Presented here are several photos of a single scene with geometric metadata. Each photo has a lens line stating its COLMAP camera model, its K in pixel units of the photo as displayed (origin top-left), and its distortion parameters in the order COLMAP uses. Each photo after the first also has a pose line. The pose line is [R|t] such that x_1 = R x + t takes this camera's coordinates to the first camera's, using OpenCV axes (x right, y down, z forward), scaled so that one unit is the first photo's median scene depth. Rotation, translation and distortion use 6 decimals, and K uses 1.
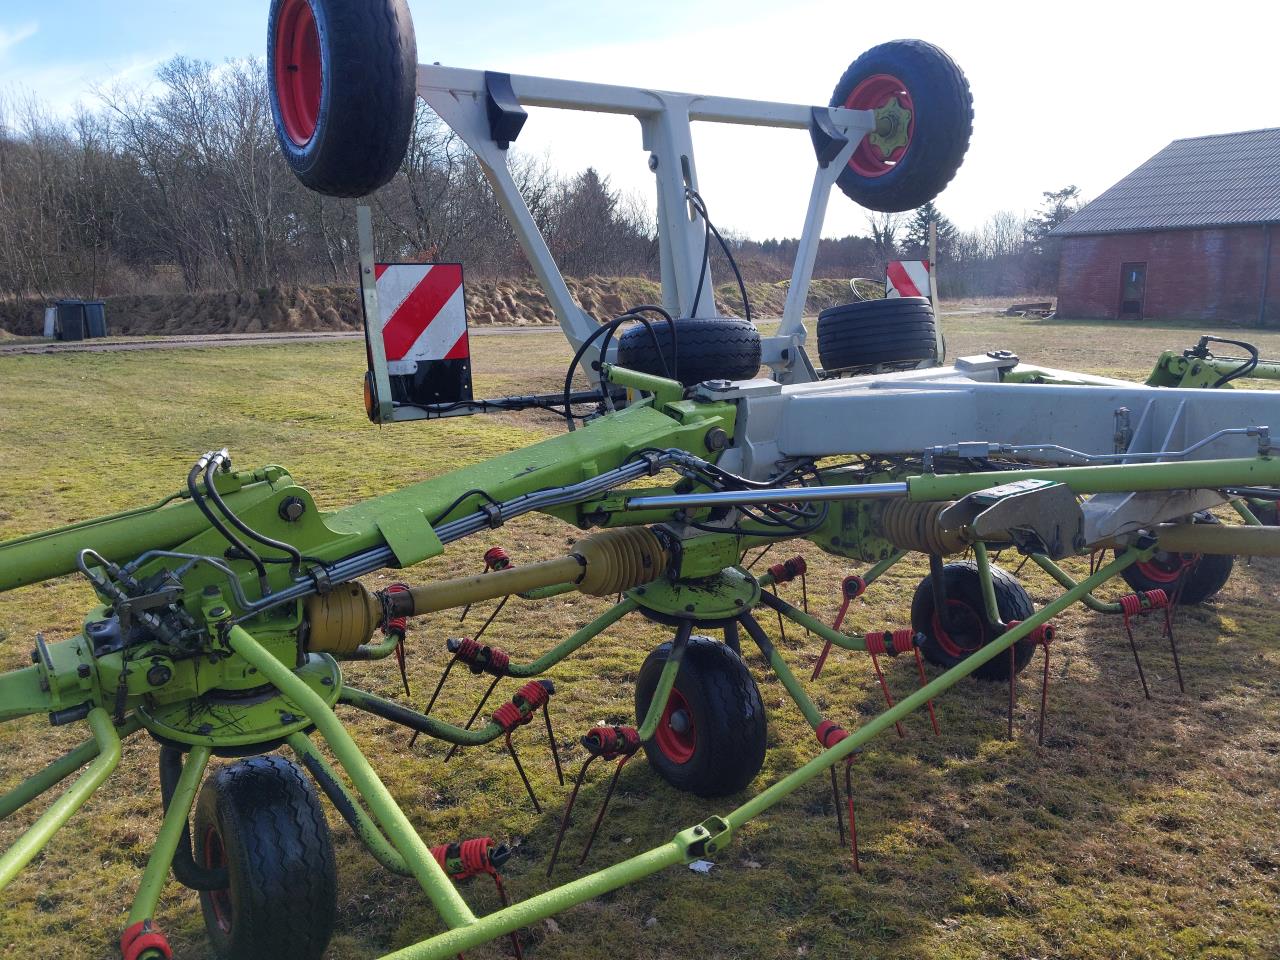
lens RADIAL K [[1004.7, 0, 646.0], [0, 1004.7, 477.5], [0, 0, 1]] dist [0.074649, -0.139908]
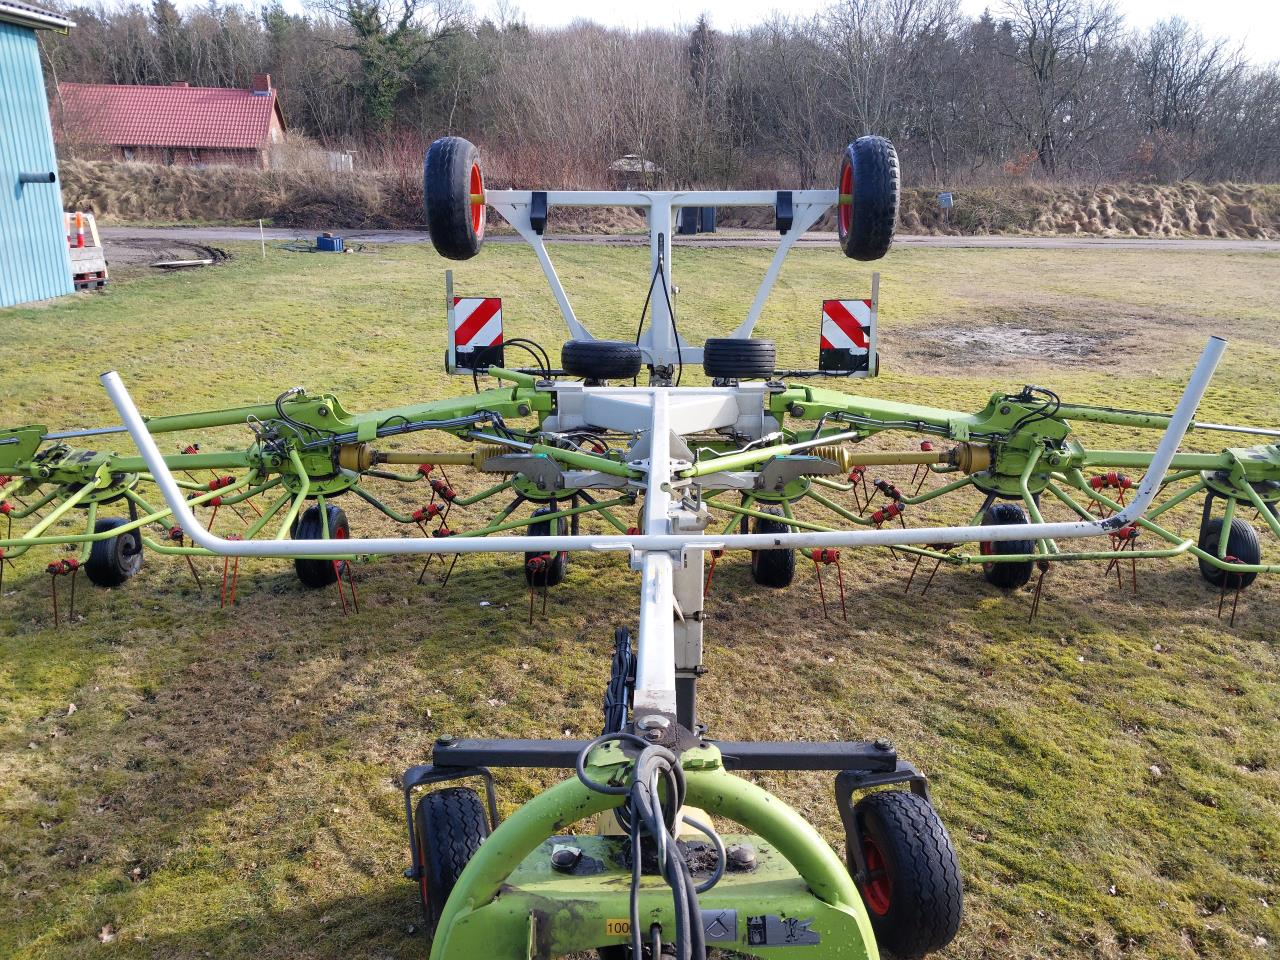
lens RADIAL K [[1017.7, 0, 640.0], [0, 1017.7, 480.0], [0, 0, 1]] dist [0.008009, -0.002525]
pose [[0.776688, 0.209120, -0.594158, 0.151392], [-0.133860, 0.976533, 0.168718, -0.028101], [0.615497, -0.051507, 0.786454, -0.049080]]
